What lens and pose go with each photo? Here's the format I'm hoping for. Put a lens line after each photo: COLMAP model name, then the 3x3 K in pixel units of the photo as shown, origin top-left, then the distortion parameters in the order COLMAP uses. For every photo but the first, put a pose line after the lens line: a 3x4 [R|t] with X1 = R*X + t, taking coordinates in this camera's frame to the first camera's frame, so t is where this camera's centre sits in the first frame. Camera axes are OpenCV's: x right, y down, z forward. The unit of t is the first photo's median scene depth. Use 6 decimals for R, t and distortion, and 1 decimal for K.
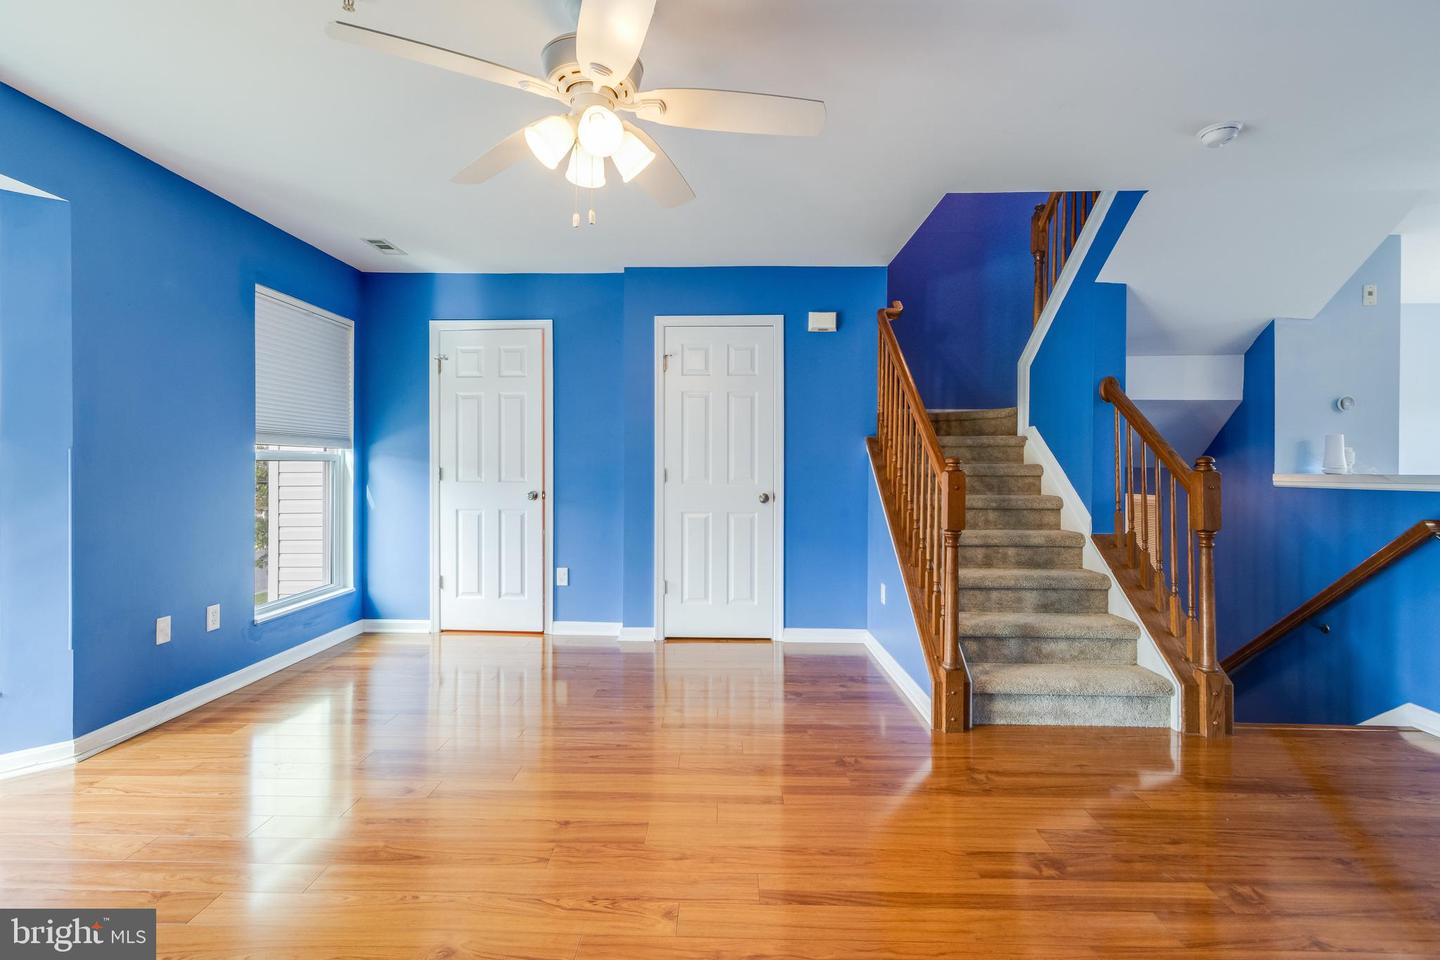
lens RADIAL K [[656.7, 0, 707.0], [0, 656.7, 471.3], [0, 0, 1]] dist [0.001759, -0.000028]
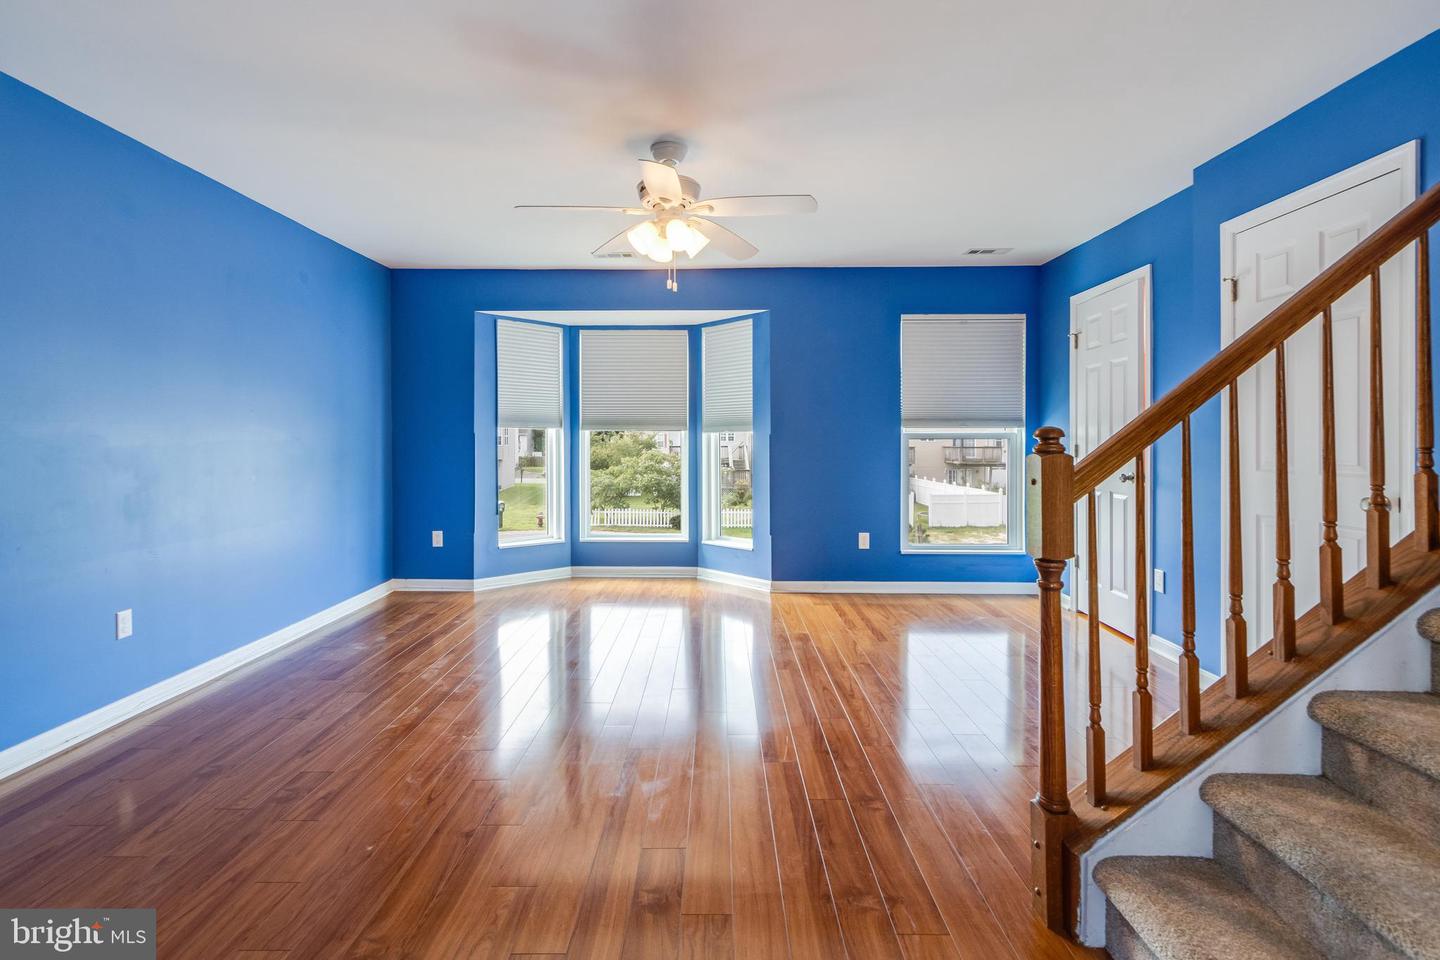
lens RADIAL K [[673.9, 0, 715.6], [0, 673.9, 442.9], [0, 0, 1]] dist [0.000268, -0.000055]
pose [[0.019571, 0.001358, -0.999808, 0.641351], [-0.007363, 0.999972, 0.001214, -0.004924], [0.999781, 0.007338, 0.019580, 0.478824]]
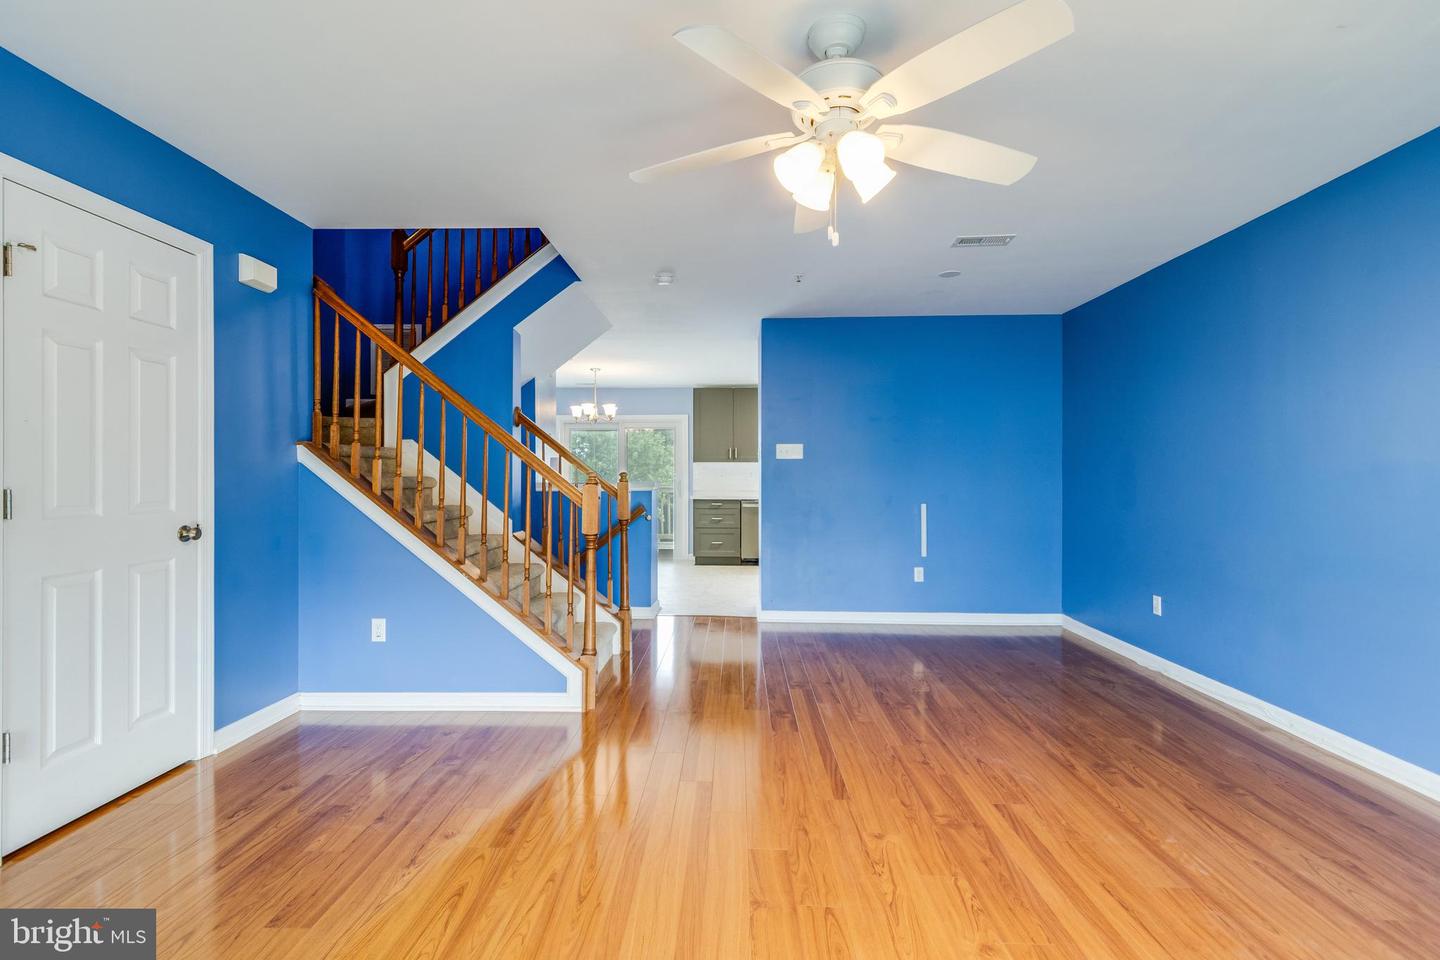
lens RADIAL K [[656.7, 0, 707.0], [0, 656.7, 471.3], [0, 0, 1]] dist [0.001759, -0.000028]
pose [[0.017853, 0.004080, 0.999832, -0.538150], [0.006487, 0.999970, -0.004196, -0.010811], [-0.999820, 0.006560, 0.017826, 0.525907]]
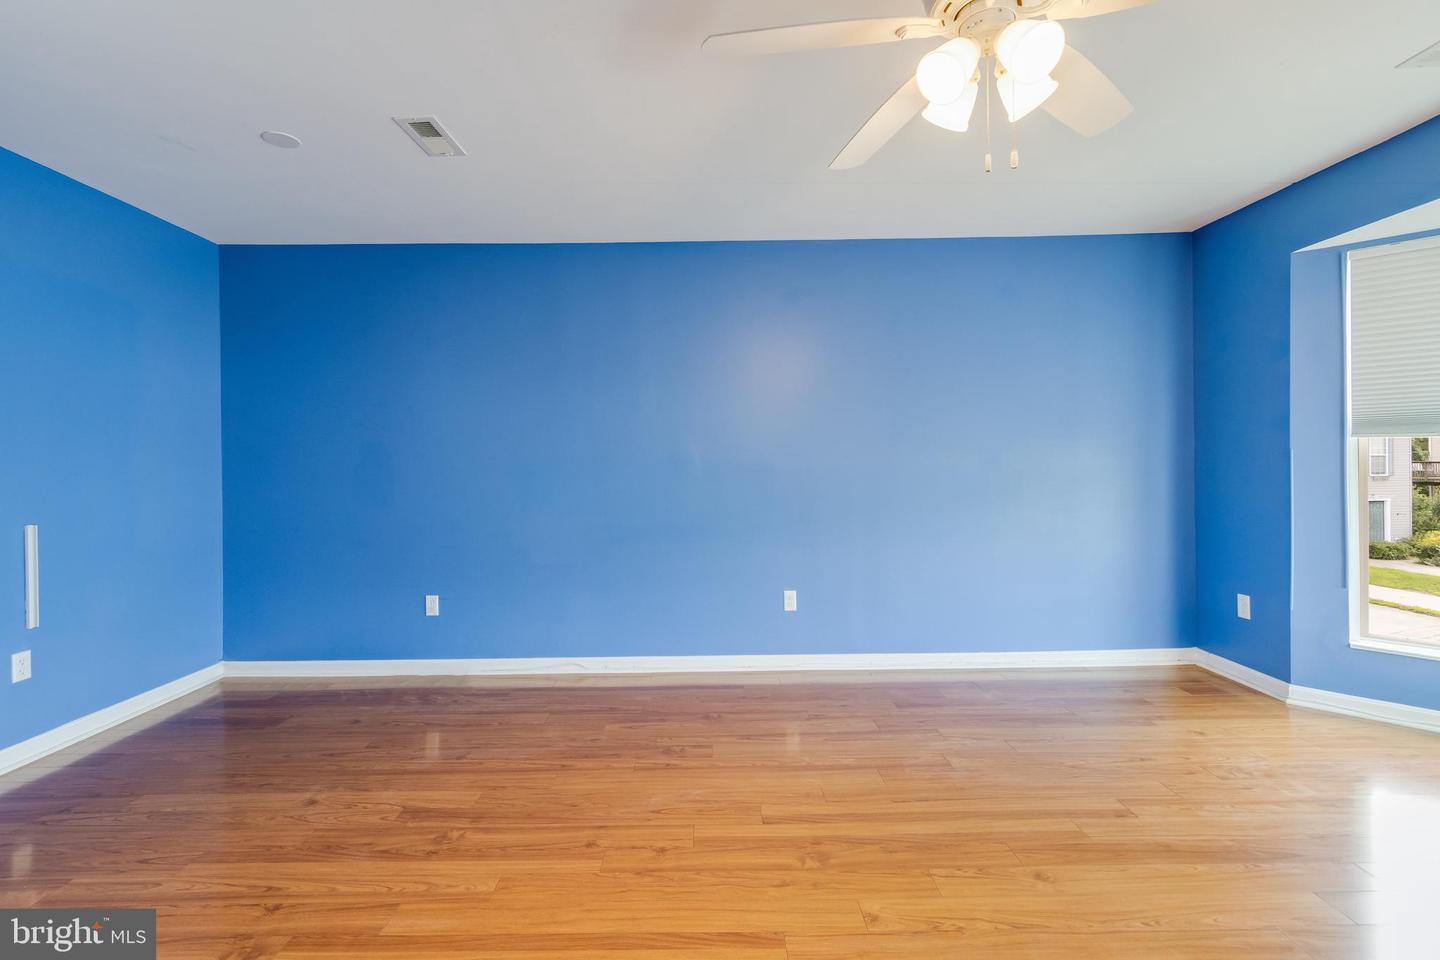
lens RADIAL K [[664.6, 0, 704.5], [0, 664.6, 466.4], [0, 0, 1]] dist [0.001842, -0.000113]
pose [[-0.999673, 0.007625, -0.024417, 0.087872], [0.007438, 0.999942, 0.007728, -0.009370], [0.024475, 0.007544, -0.999672, 0.807385]]
